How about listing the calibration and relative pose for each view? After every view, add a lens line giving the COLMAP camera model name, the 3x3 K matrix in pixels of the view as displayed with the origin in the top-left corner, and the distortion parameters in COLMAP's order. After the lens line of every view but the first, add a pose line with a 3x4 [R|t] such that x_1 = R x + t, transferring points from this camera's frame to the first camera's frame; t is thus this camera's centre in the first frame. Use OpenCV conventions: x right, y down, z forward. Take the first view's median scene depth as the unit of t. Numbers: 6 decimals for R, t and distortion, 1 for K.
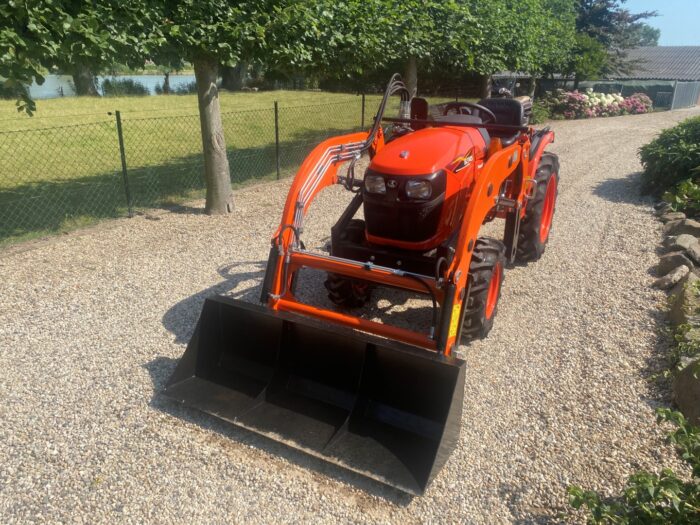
lens RADIAL K [[530.1, 0, 349.4], [0, 530.1, 263.0], [0, 0, 1]] dist [0.035483, -0.038169]
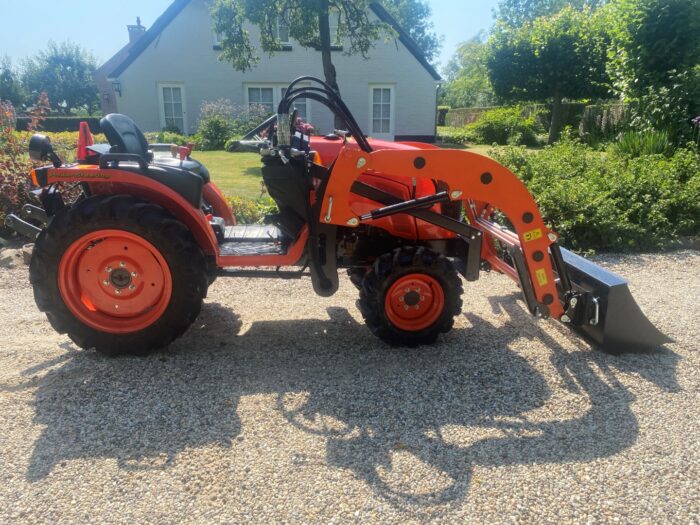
lens RADIAL K [[530.1, 0, 349.1], [0, 530.1, 263.8], [0, 0, 1]] dist [0.035483, -0.038169]
pose [[-0.553489, -0.244458, 0.796172, -0.529750], [0.271083, 0.851021, 0.449753, -0.405609], [-0.787505, 0.464762, -0.404762, 1.215895]]
